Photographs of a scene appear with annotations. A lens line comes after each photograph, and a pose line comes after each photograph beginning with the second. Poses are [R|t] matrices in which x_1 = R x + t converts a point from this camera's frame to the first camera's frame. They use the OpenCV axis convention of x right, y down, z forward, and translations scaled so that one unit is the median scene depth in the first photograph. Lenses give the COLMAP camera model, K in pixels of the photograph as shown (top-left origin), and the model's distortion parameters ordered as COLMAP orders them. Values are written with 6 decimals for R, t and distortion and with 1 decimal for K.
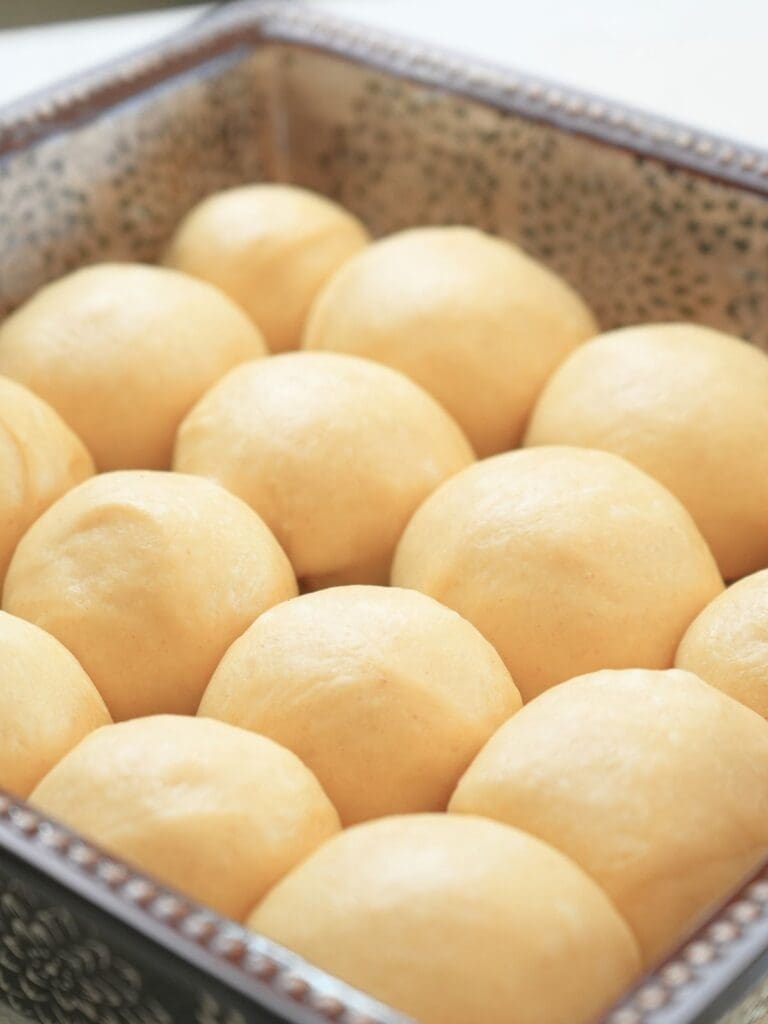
lens RADIAL K [[2314.8, 0, 384.0], [0, 2314.8, 512.0], [0, 0, 1]] dist [0.002369, -0.109008]
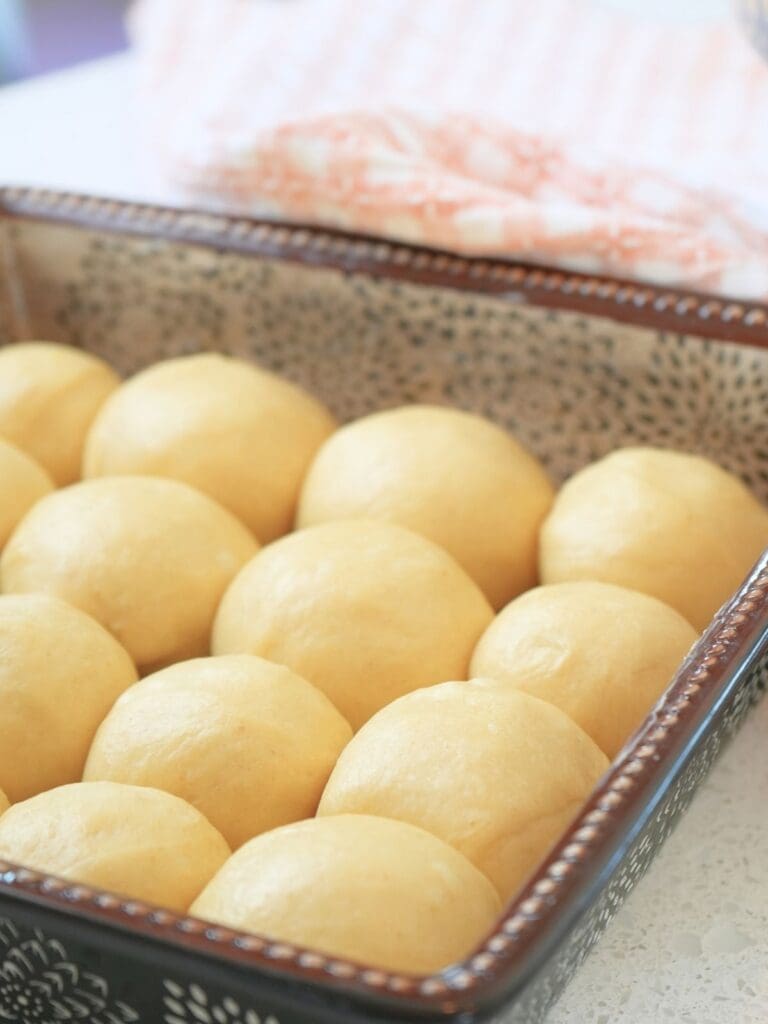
lens RADIAL K [[2314.8, 0, 384.0], [0, 2314.8, 512.0], [0, 0, 1]] dist [0.002369, -0.109008]
pose [[0.977125, -0.153777, 0.146900, -0.059299], [0.162223, 0.985620, -0.047289, 0.021927], [-0.137516, 0.070038, 0.988020, -0.133484]]
